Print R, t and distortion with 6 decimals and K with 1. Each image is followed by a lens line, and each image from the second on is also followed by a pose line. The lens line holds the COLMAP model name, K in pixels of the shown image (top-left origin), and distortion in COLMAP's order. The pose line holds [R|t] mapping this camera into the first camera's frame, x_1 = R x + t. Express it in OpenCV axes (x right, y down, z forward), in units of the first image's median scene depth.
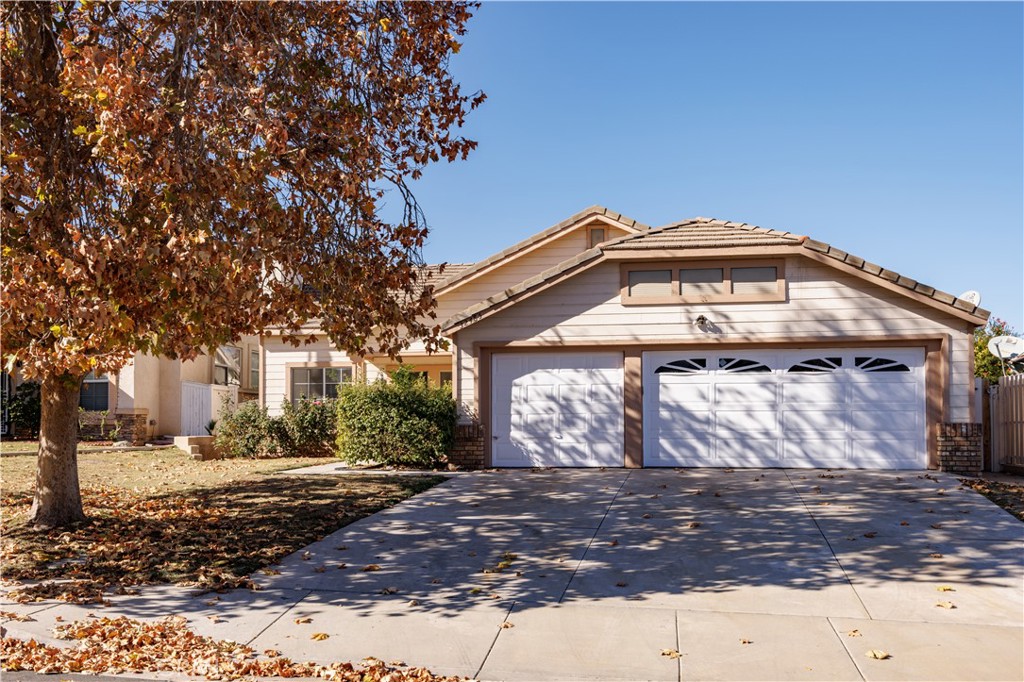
lens RADIAL K [[910.1, 0, 512.2], [0, 910.1, 303.9], [0, 0, 1]] dist [0.006409, 0.000630]
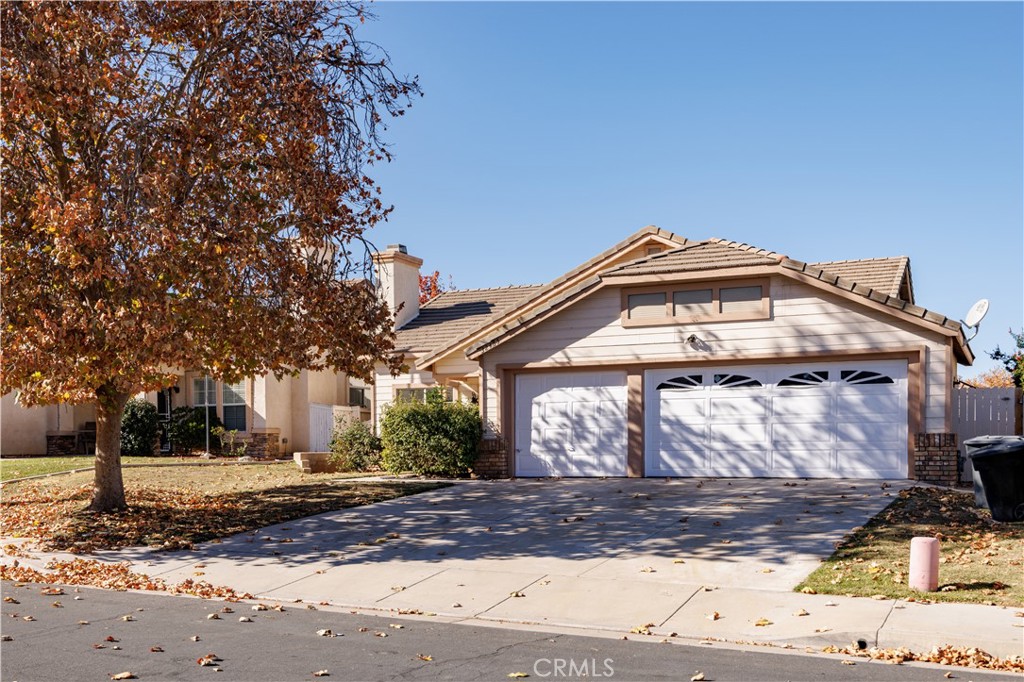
lens RADIAL K [[1029.0, 0, 512.0], [0, 1029.0, 341.0], [0, 0, 1]] dist [-0.002963, -0.003396]
pose [[0.964550, -0.031763, -0.261983, 0.314657], [0.039708, 0.998896, 0.025087, -0.018231], [0.260897, -0.034600, 0.964746, -0.207552]]
